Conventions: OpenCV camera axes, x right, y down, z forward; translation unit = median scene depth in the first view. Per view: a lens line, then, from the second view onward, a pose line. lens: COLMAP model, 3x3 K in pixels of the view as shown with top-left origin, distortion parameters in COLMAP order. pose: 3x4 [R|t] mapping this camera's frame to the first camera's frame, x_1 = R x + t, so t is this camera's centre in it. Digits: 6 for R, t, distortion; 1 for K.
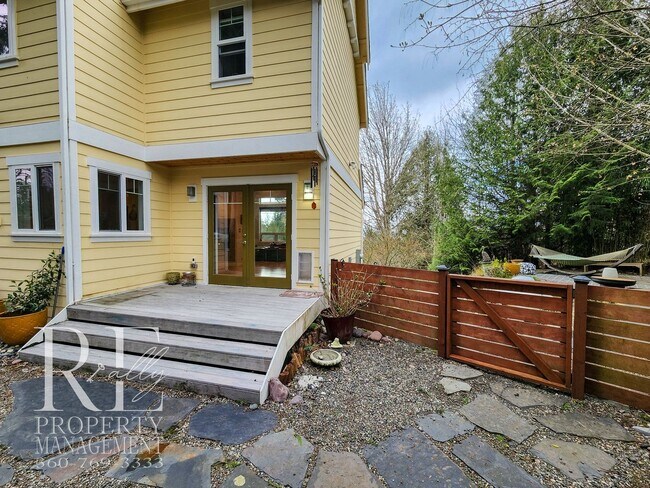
lens RADIAL K [[265.5, 0, 314.8], [0, 265.5, 244.1], [0, 0, 1]] dist [0.000423, 0.000252]
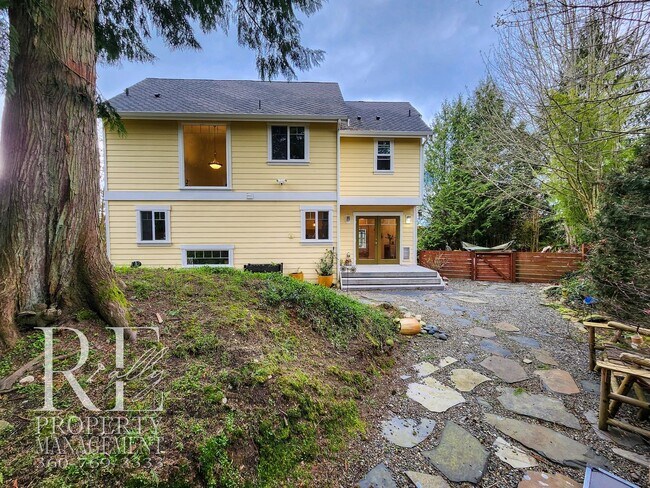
lens RADIAL K [[265.5, 0, 314.8], [0, 265.5, 244.1], [0, 0, 1]] dist [0.000423, 0.000252]
pose [[0.958266, -0.023827, 0.284884, -1.356924], [0.024429, 0.999701, 0.001441, -0.014998], [-0.284833, 0.005578, 0.958561, -0.885675]]
